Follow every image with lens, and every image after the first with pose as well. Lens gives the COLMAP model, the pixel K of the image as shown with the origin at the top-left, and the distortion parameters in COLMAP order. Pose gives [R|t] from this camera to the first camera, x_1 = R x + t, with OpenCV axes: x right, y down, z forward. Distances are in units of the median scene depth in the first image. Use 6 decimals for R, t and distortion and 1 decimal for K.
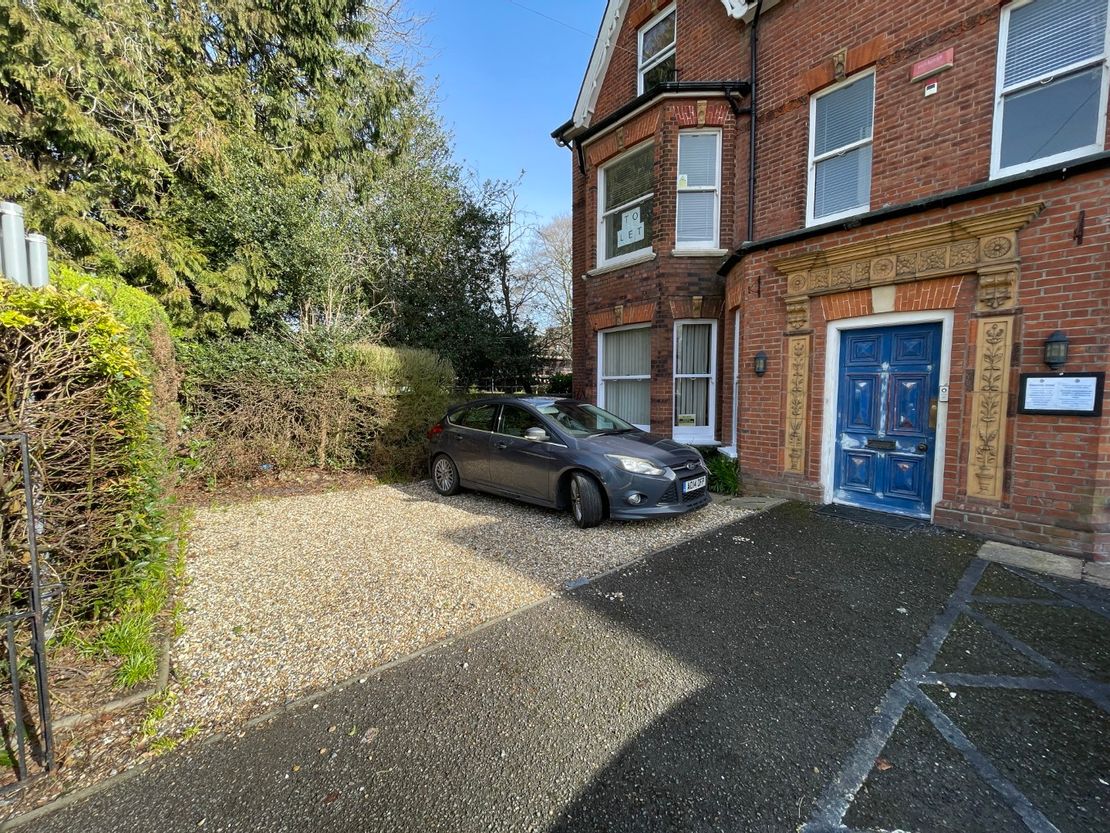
lens RADIAL K [[449.0, 0, 554.0], [0, 449.0, 418.6], [0, 0, 1]] dist [0.000475, -0.000540]
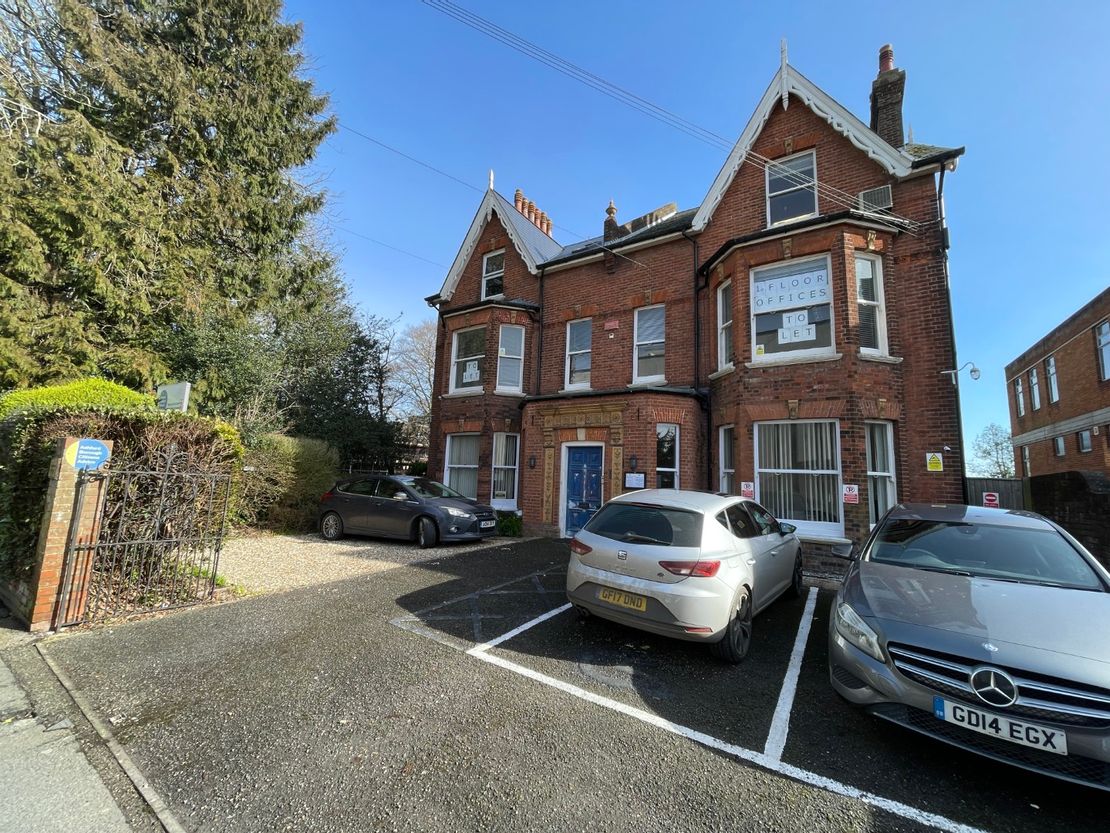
lens RADIAL K [[449.0, 0, 556.5], [0, 449.0, 420.4], [0, 0, 1]] dist [0.000475, -0.000540]
pose [[0.951771, 0.074415, 0.297648, -0.003853], [-0.015728, 0.980698, -0.194893, 0.054051], [-0.306406, 0.180812, 0.934571, -0.612252]]
